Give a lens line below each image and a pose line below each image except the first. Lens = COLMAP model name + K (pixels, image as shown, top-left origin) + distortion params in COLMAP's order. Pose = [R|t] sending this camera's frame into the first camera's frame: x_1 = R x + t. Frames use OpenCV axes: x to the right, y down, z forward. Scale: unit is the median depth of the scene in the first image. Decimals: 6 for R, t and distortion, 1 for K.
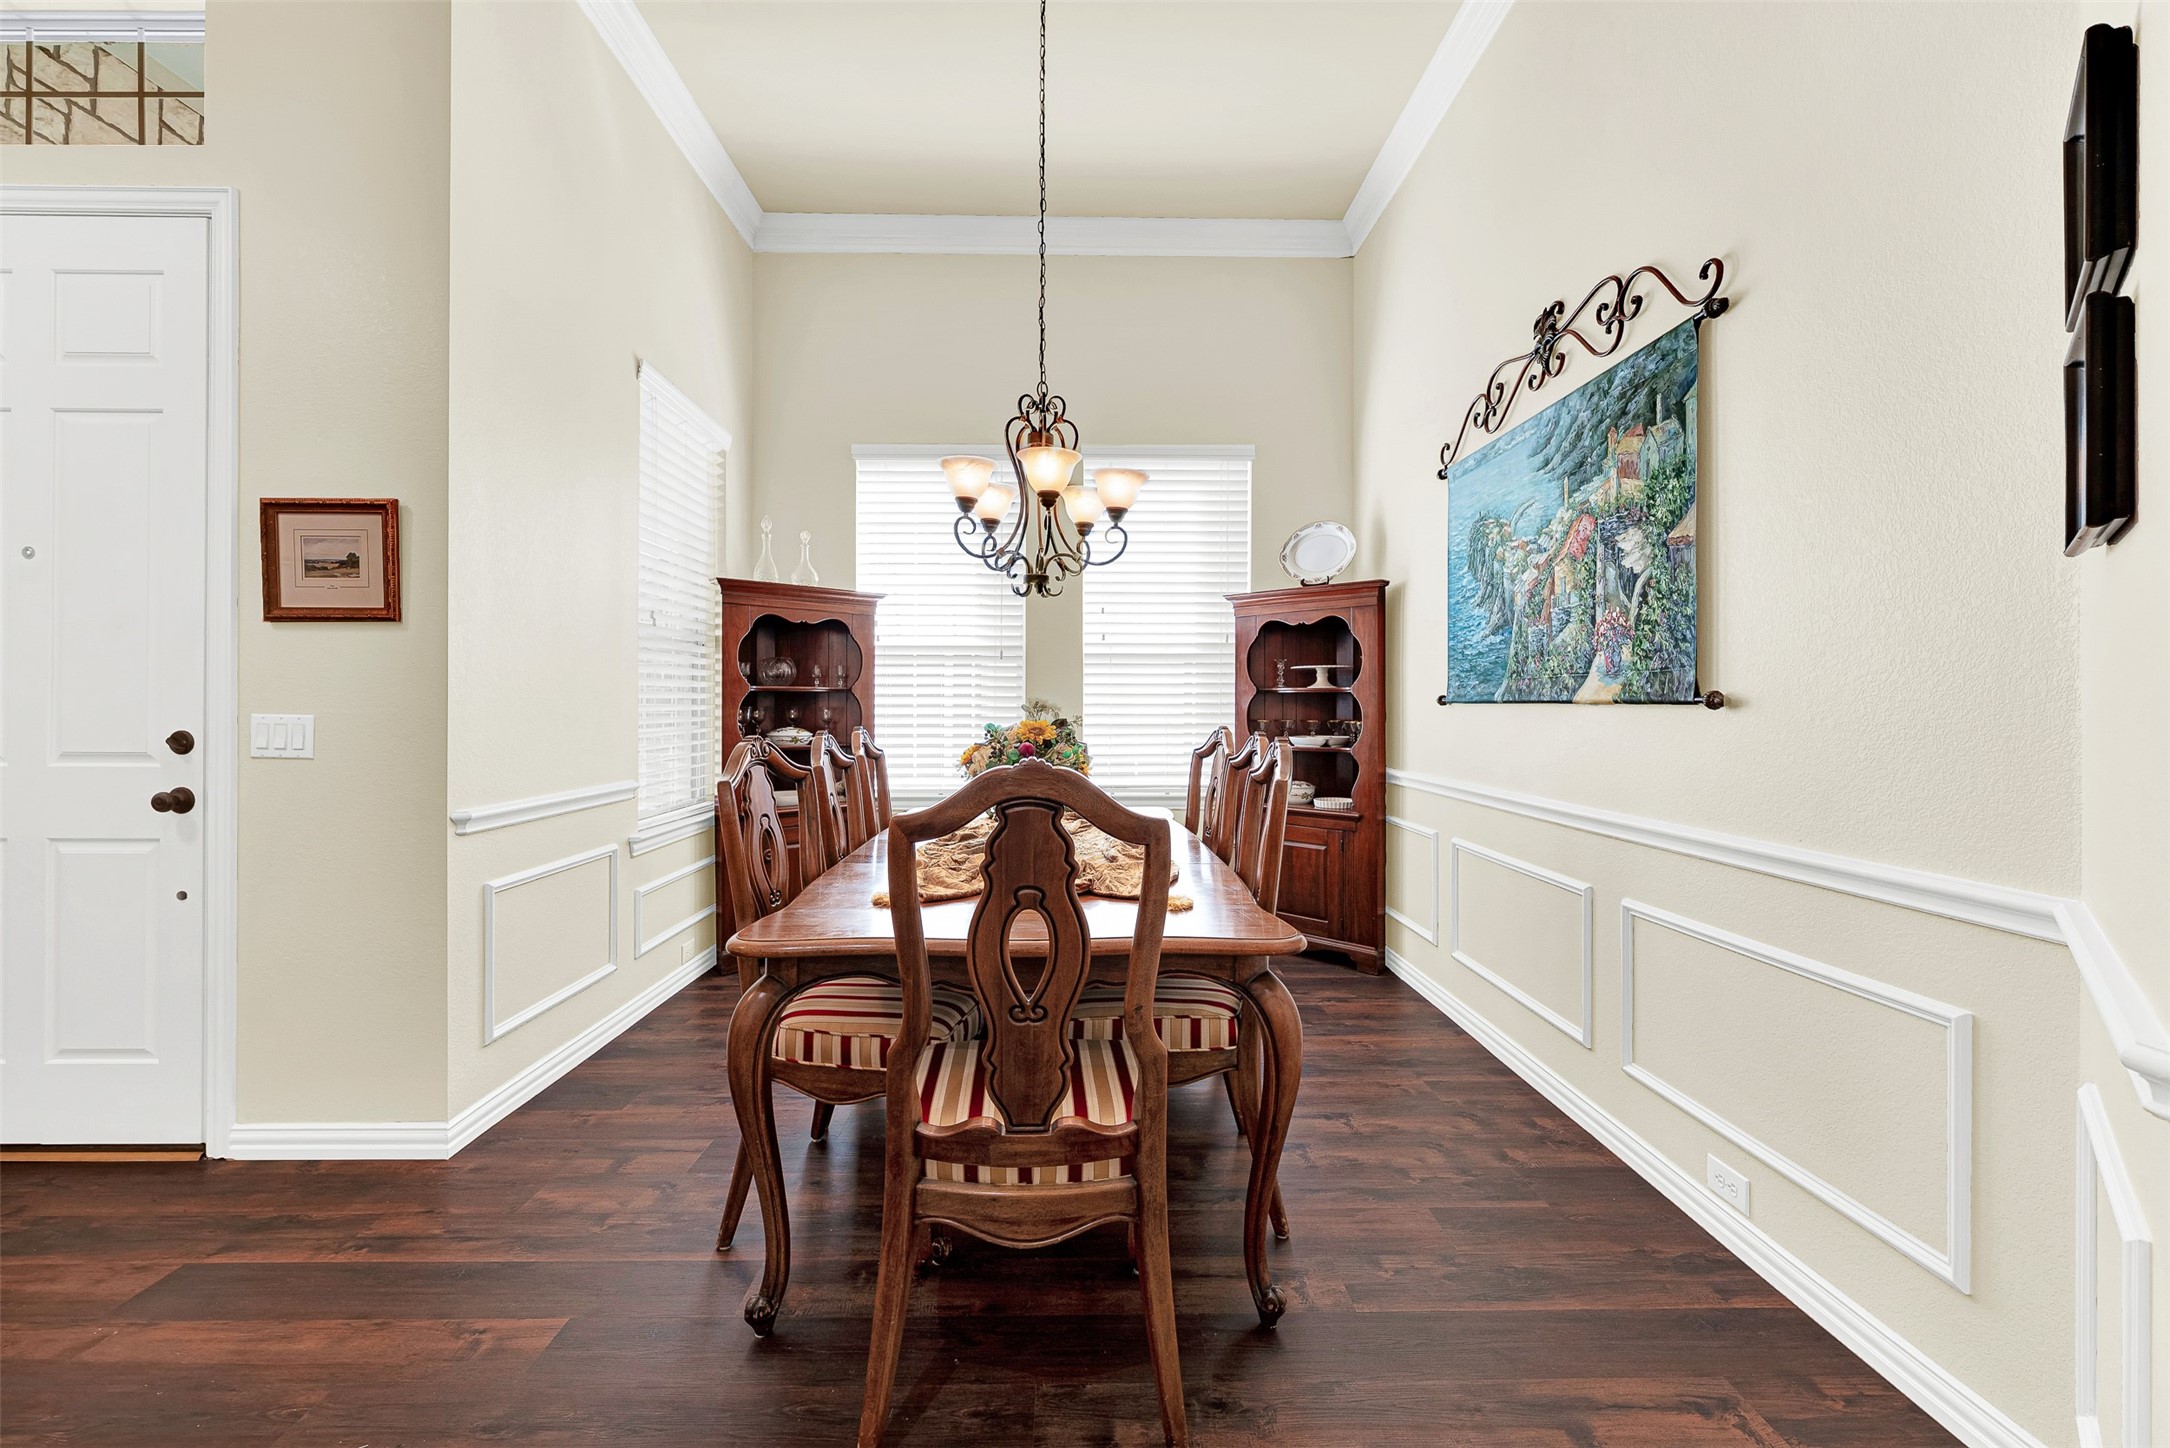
lens RADIAL K [[869.4, 0, 1068.8], [0, 869.4, 704.2], [0, 0, 1]] dist [0.003274, -0.001070]
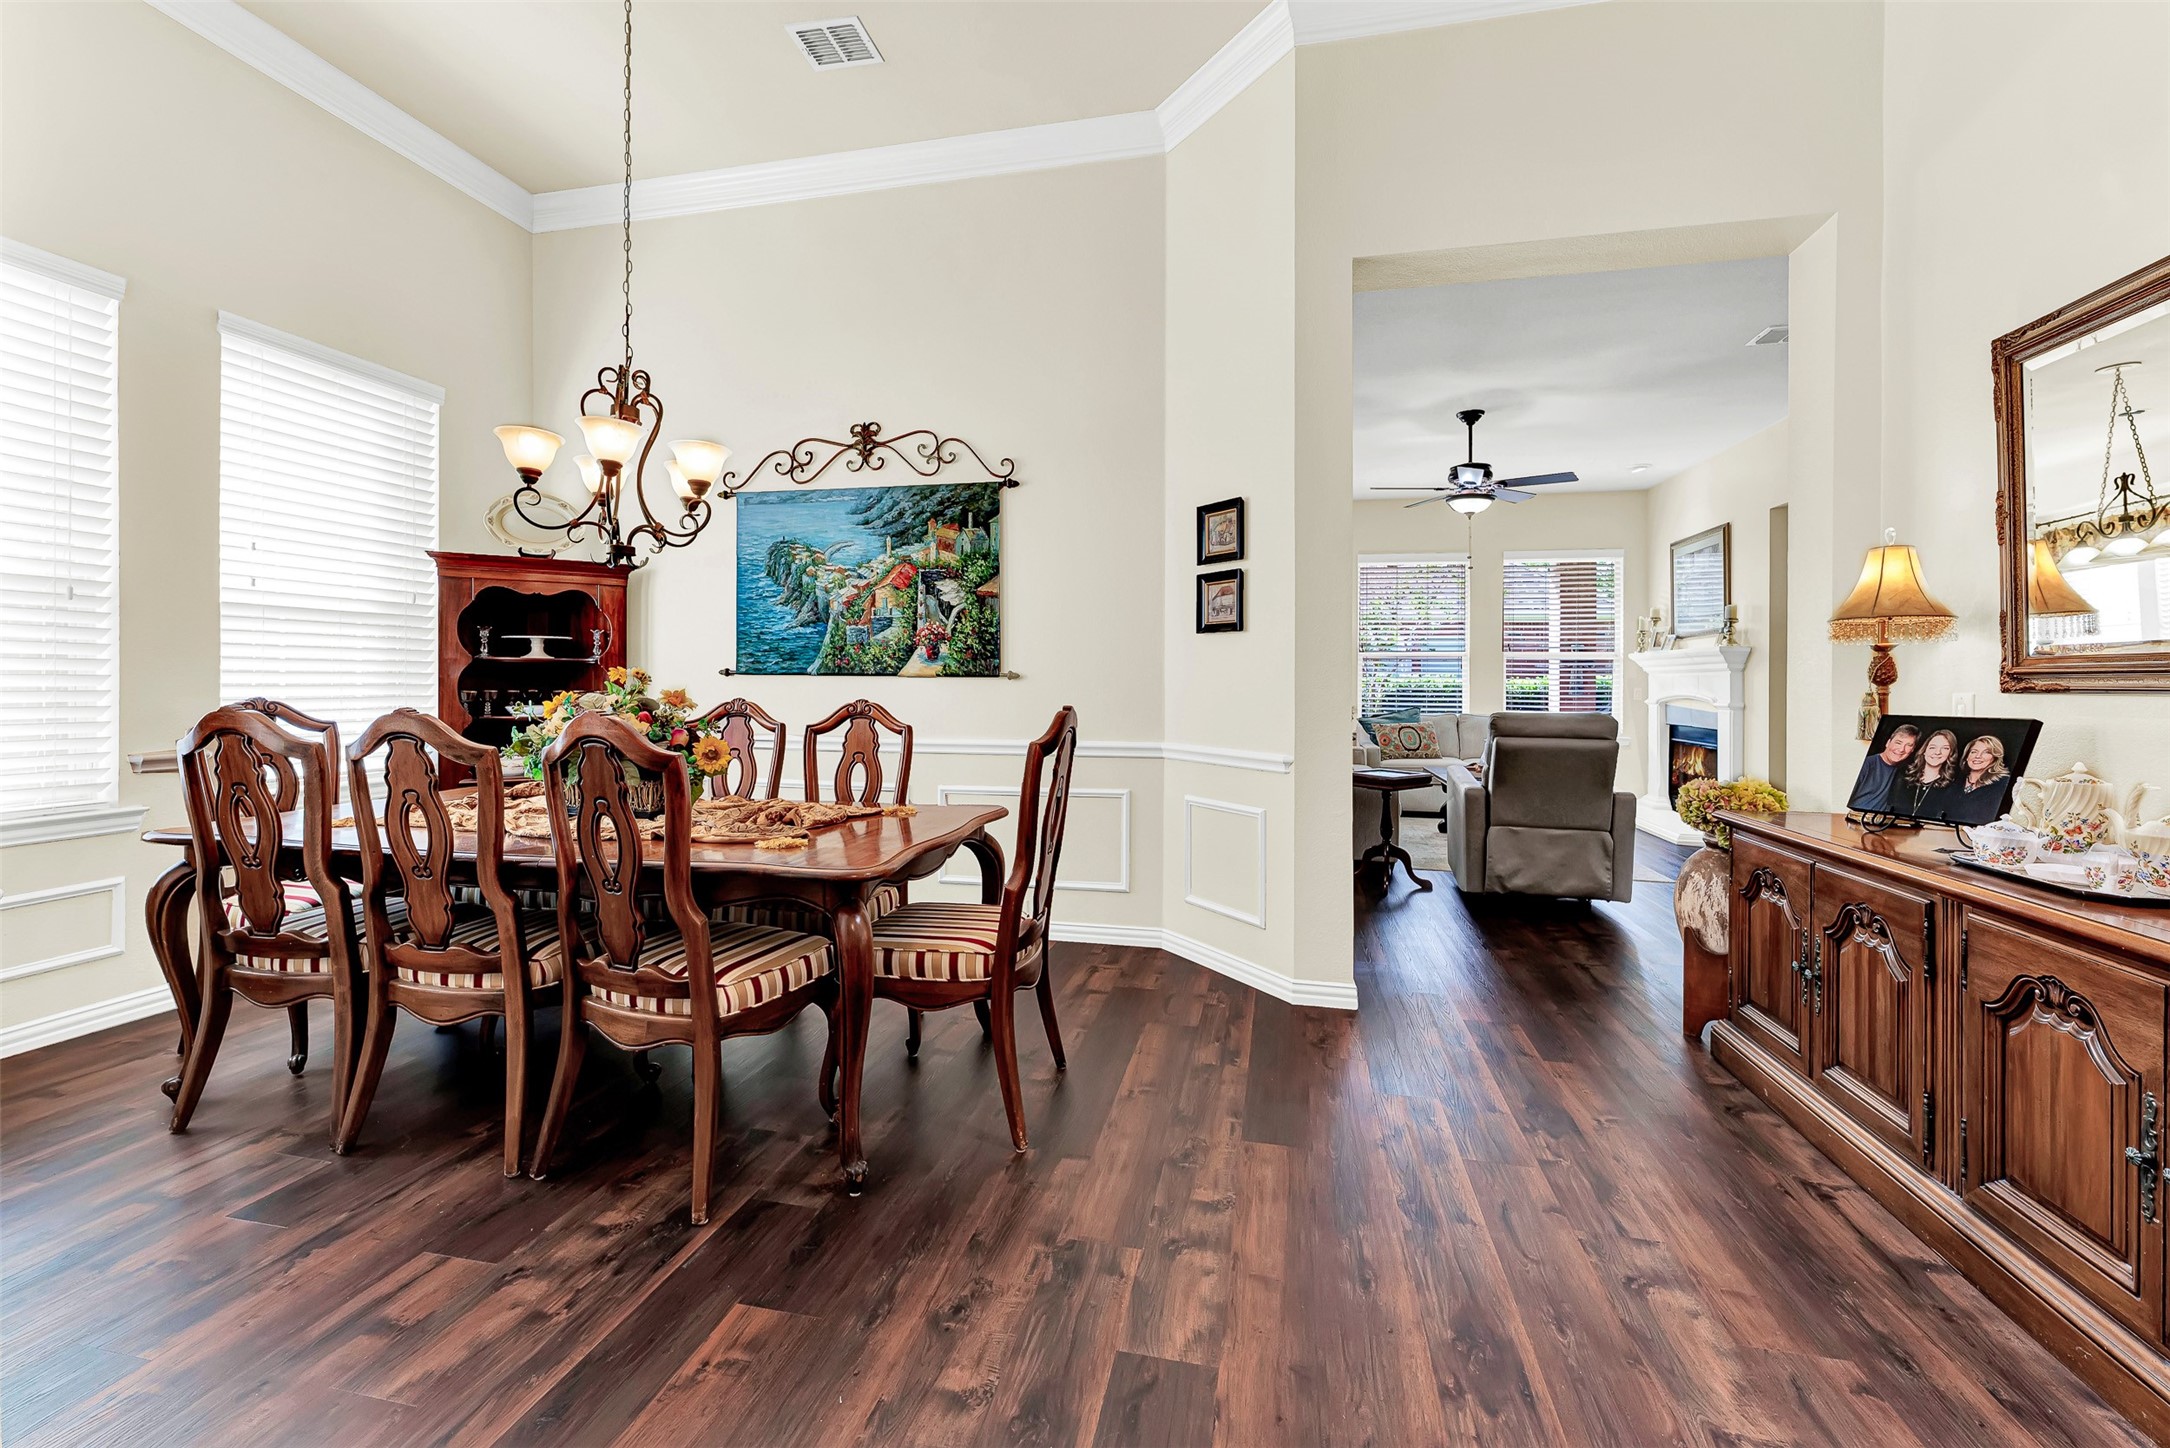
lens RADIAL K [[869.4, 0, 1057.0], [0, 869.4, 681.4], [0, 0, 1]] dist [0.003274, -0.001070]
pose [[0.271033, -0.000869, 0.962570, -0.971041], [-0.006127, 0.999978, 0.002627, 0.003413], [-0.962551, -0.006610, 0.271022, 0.273627]]
